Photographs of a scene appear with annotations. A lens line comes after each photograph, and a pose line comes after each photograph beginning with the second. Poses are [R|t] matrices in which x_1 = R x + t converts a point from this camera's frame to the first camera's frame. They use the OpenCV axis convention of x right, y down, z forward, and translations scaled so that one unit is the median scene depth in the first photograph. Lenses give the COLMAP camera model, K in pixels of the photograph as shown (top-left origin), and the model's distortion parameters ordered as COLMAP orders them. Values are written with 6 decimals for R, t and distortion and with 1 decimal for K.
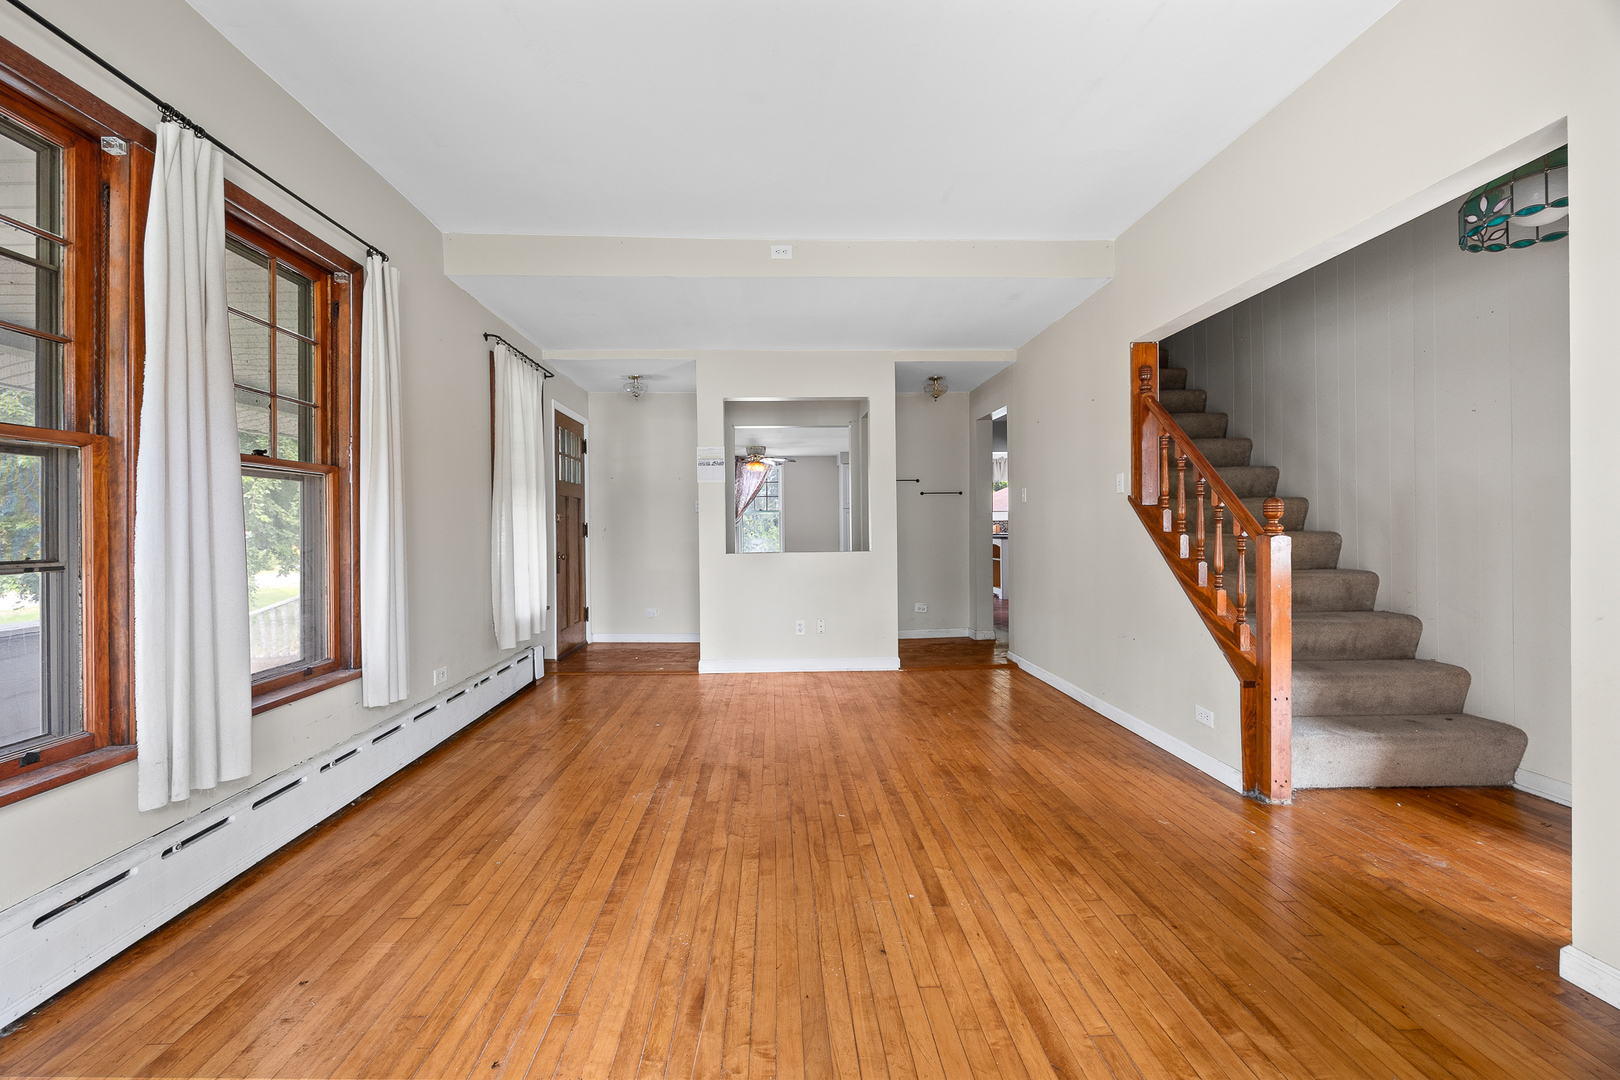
lens RADIAL K [[641.2, 0, 804.4], [0, 641.2, 519.0], [0, 0, 1]] dist [-0.002491, -0.000049]
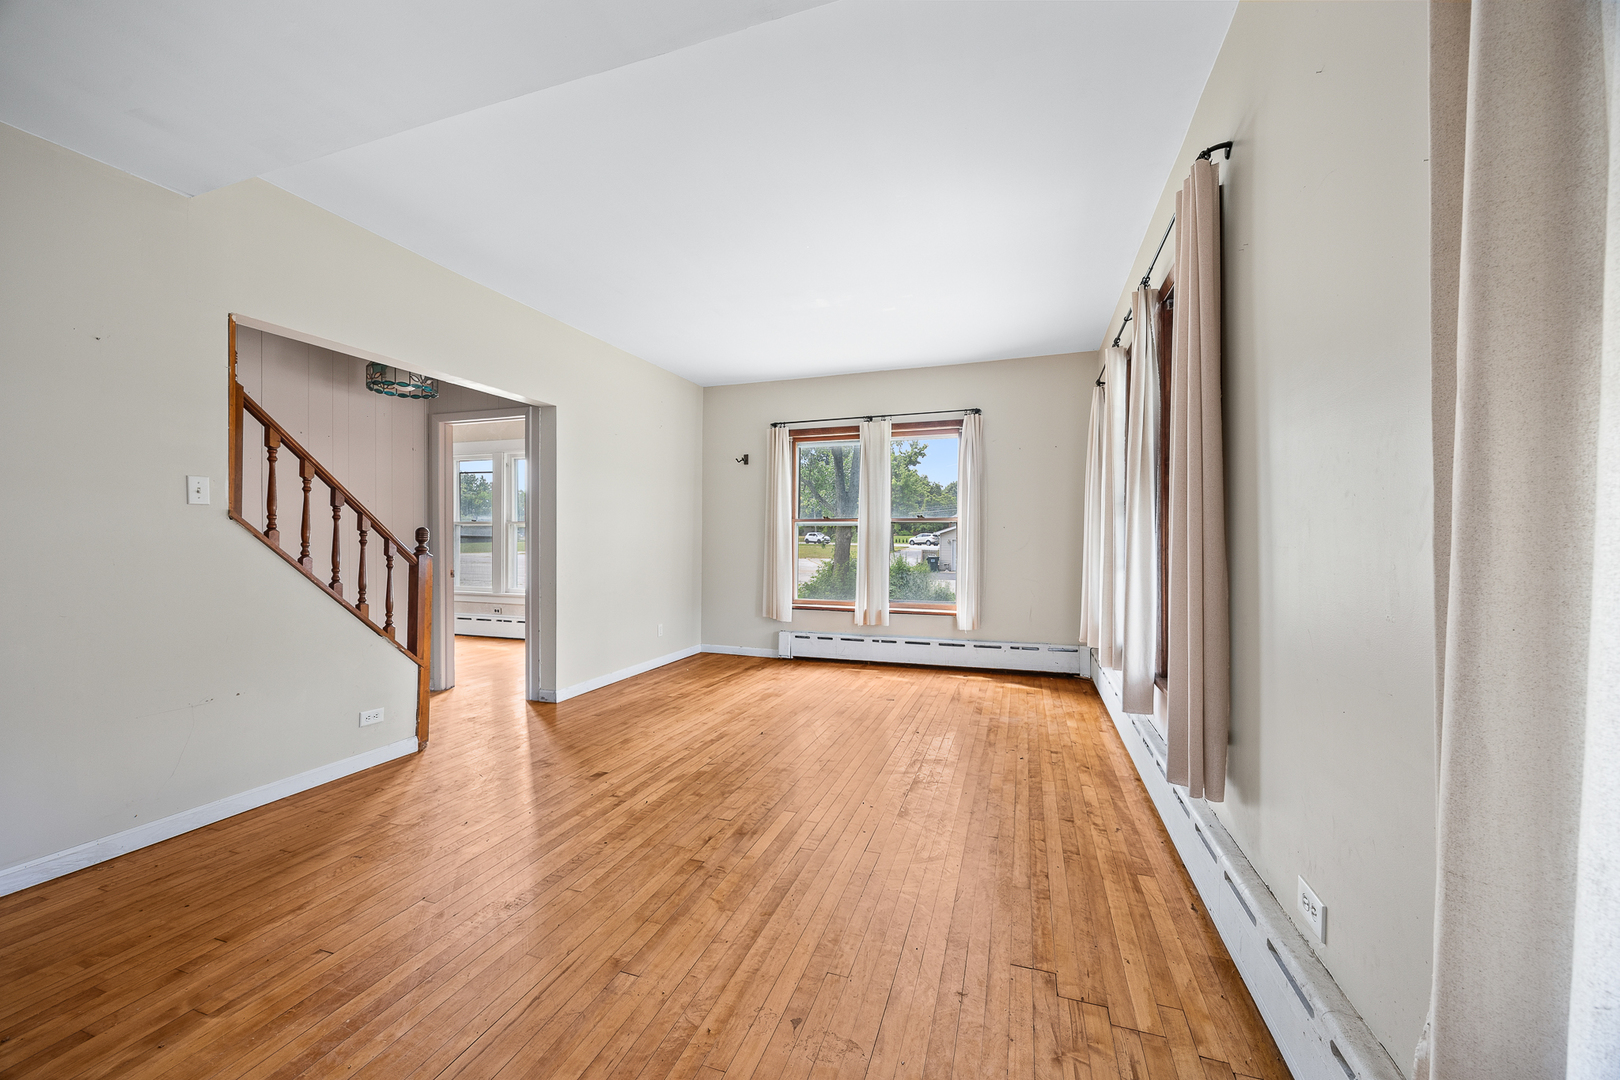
lens RADIAL K [[637.8, 0, 802.2], [0, 637.8, 545.8], [0, 0, 1]] dist [-0.001411, 0.000132]
pose [[-0.928547, 0.007727, 0.371134, -0.540298], [0.003968, 0.999933, -0.010893, 0.024440], [-0.371193, -0.008642, -0.928516, 1.926367]]
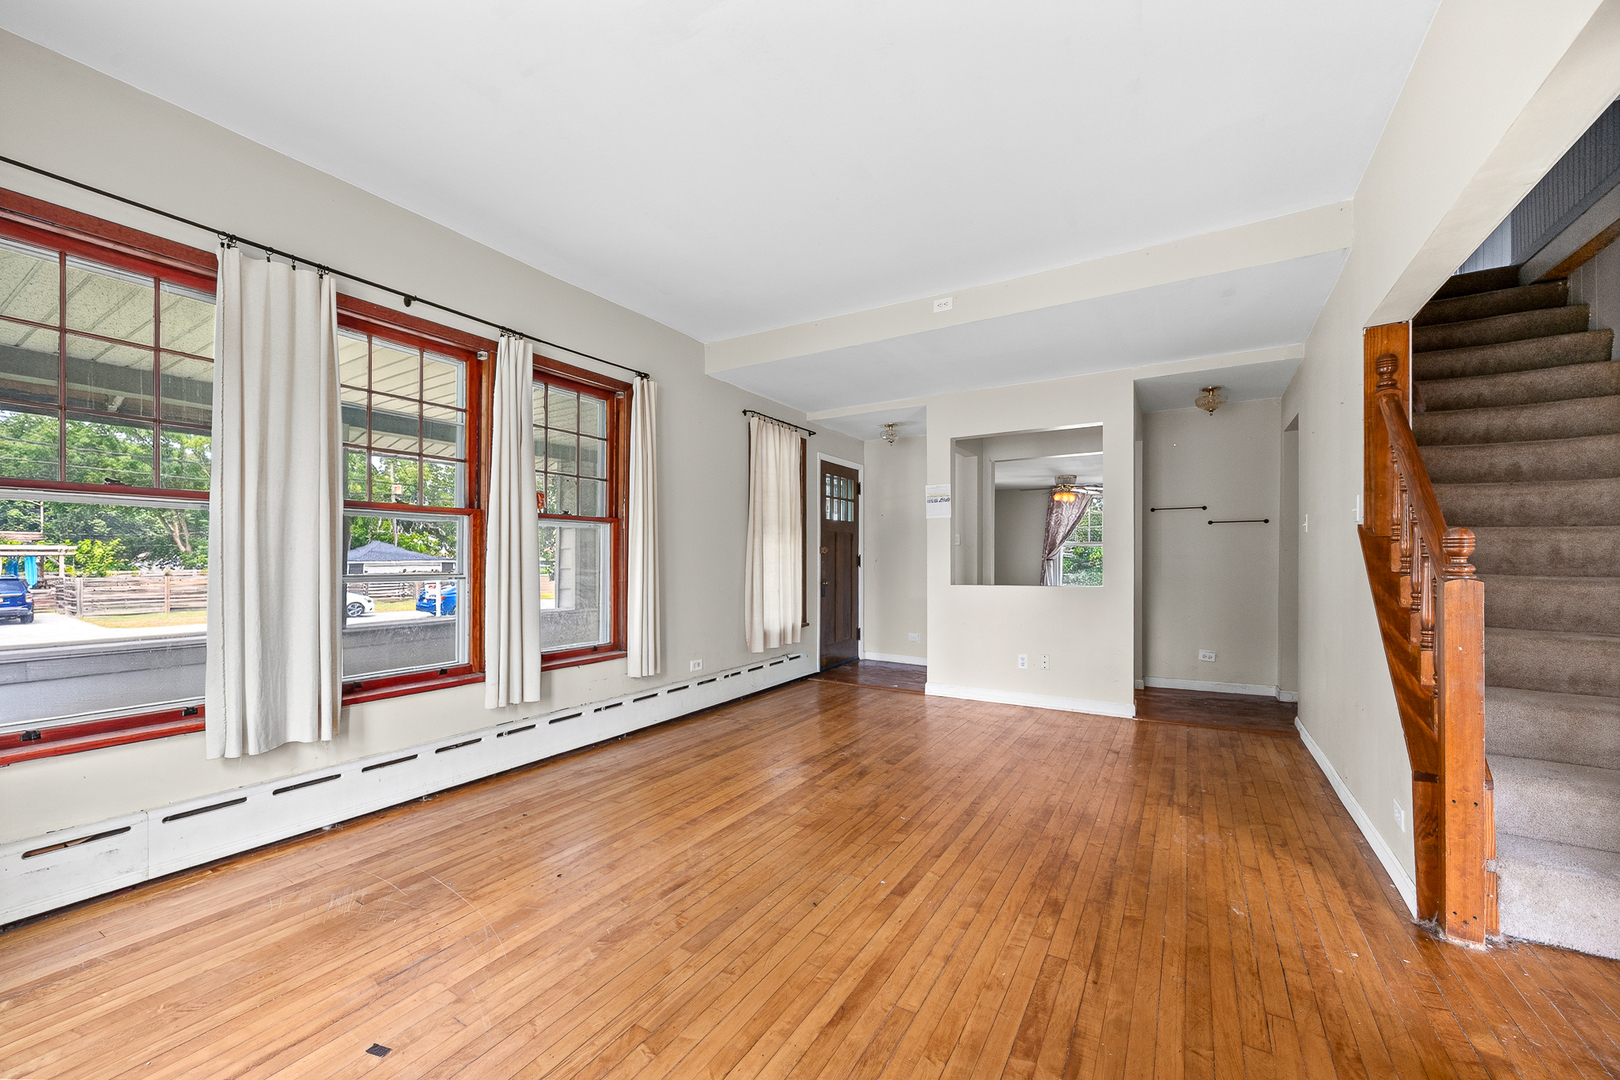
lens RADIAL K [[637.8, 0, 802.2], [0, 637.8, 545.8], [0, 0, 1]] dist [-0.001411, 0.000132]
pose [[0.831439, -0.001848, -0.555614, 0.499471], [-0.001844, 0.999980, -0.006086, -0.006738], [0.555614, 0.006084, 0.831418, -0.027683]]
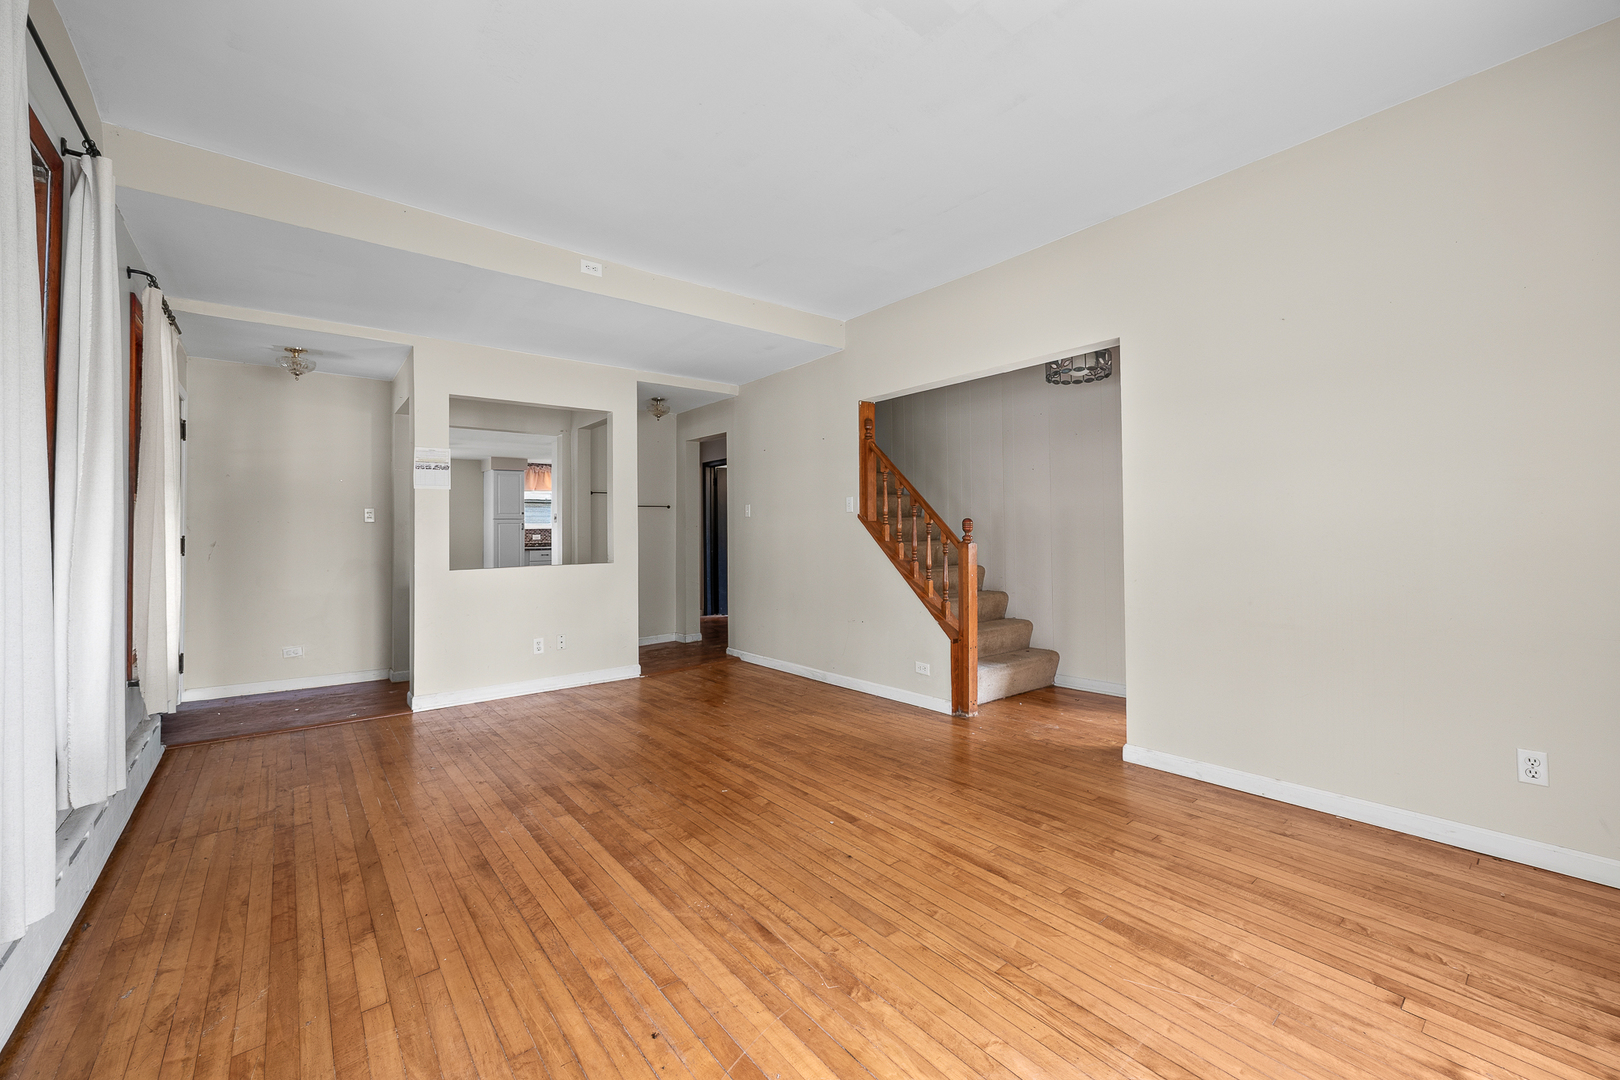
lens RADIAL K [[638.1, 0, 832.7], [0, 638.1, 511.1], [0, 0, 1]] dist [-0.001604, 0.000070]
pose [[0.793419, 0.020753, 0.608322, -0.462566], [-0.002395, 0.999517, -0.030975, -0.003033], [-0.608671, 0.023119, 0.793086, -0.033003]]
